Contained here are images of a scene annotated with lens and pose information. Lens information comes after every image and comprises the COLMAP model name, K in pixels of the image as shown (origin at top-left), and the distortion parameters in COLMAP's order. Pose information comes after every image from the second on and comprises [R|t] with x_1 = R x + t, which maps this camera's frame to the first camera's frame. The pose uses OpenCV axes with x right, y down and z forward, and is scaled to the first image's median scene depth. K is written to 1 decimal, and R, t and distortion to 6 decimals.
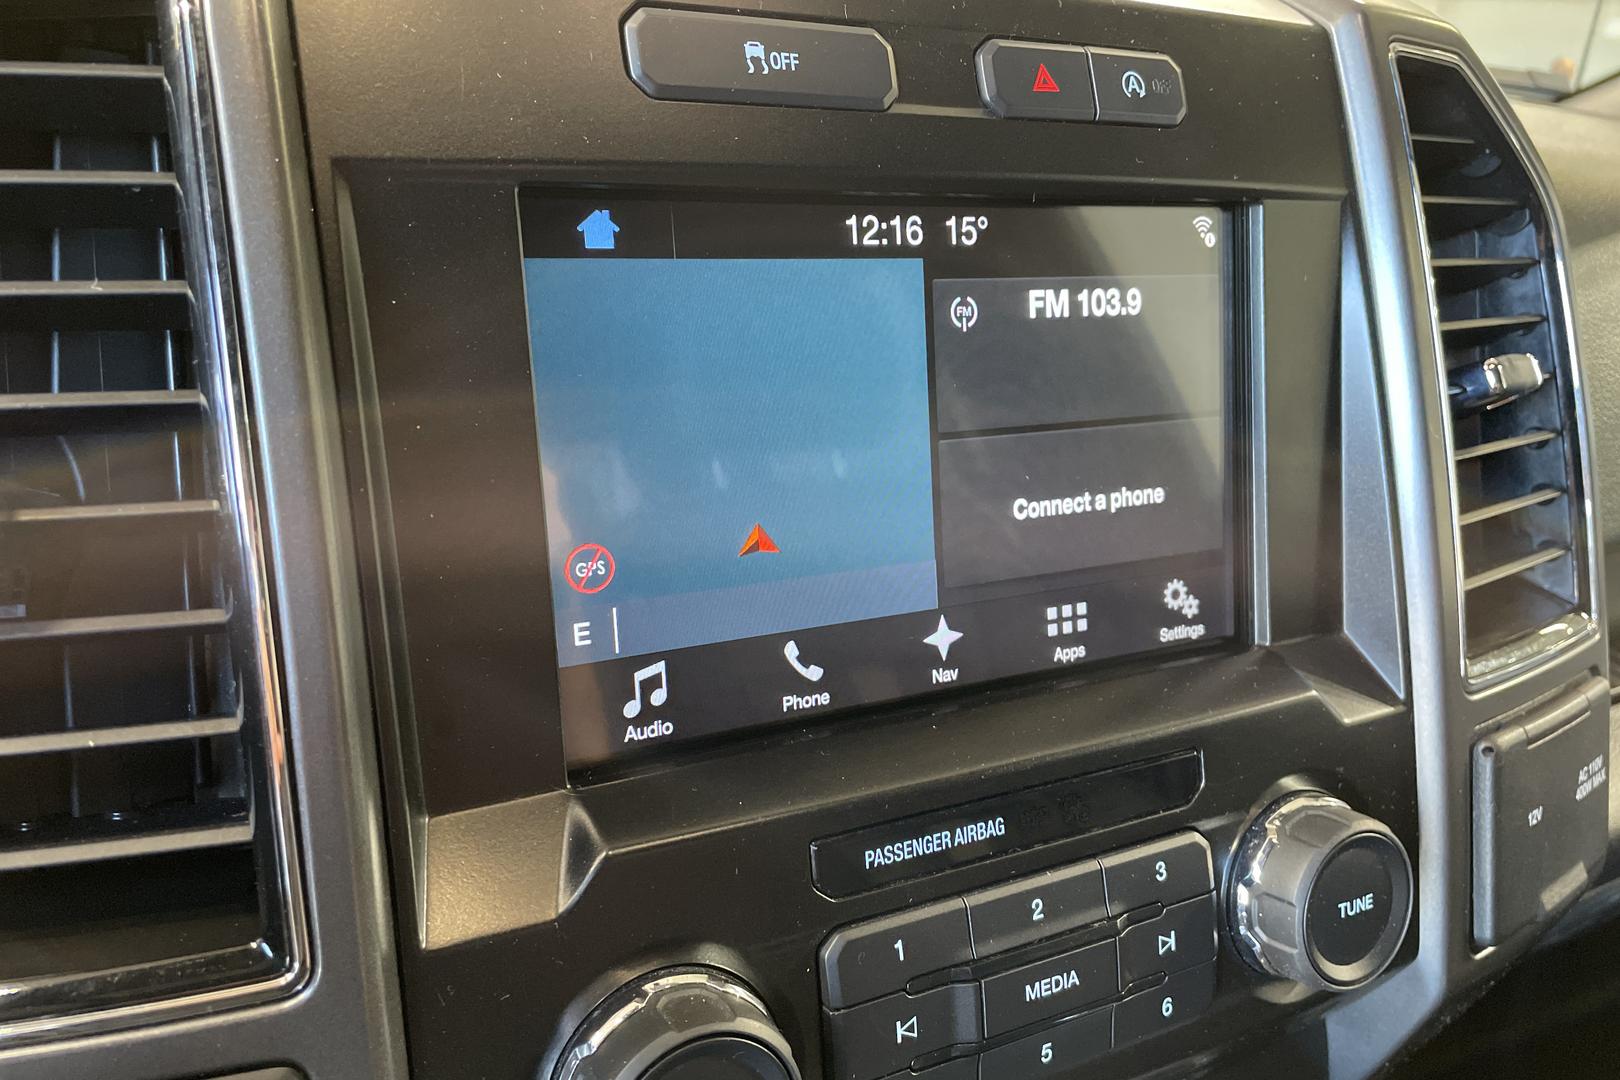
lens RADIAL K [[1205.3, 0, 811.6], [0, 1205.3, 540.7], [0, 0, 1]] dist [0.011680, -0.042650]
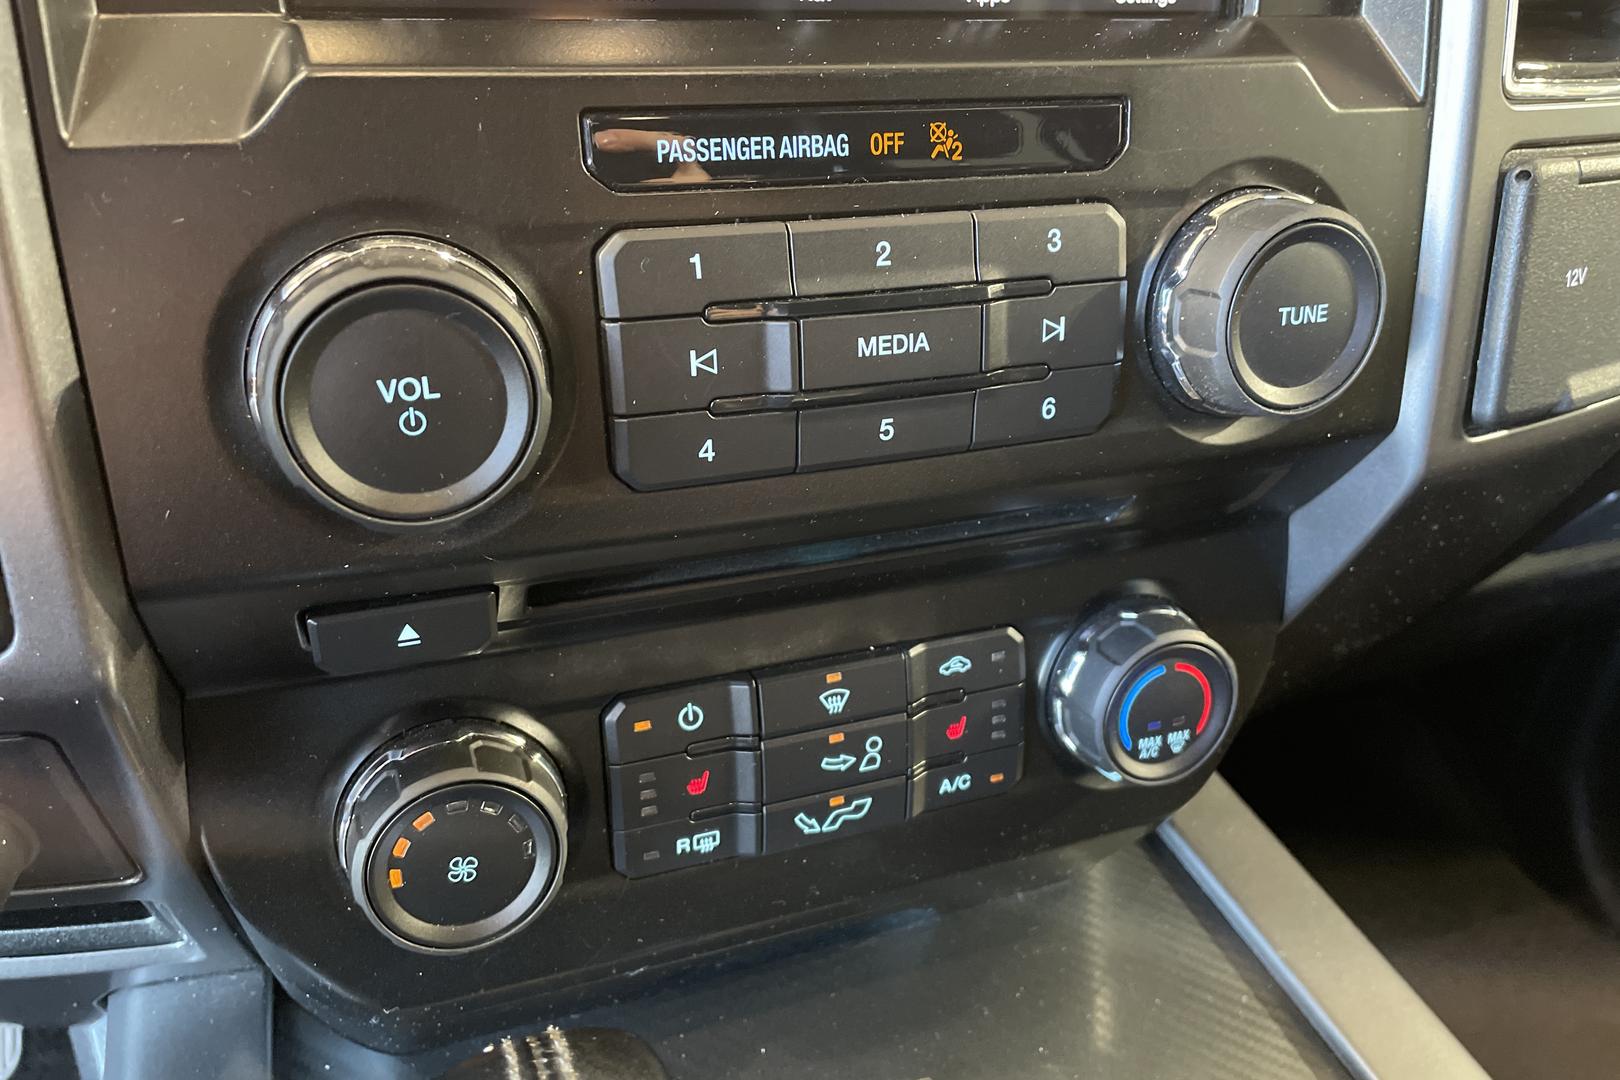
lens RADIAL K [[1205.3, 0, 803.2], [0, 1205.3, 540.6], [0, 0, 1]] dist [0.011680, -0.042650]
pose [[0.991241, 0.073998, -0.109385, 0.239068], [-0.047088, 0.971871, 0.230759, 0.309909], [0.123384, -0.223588, 0.966843, 0.143743]]
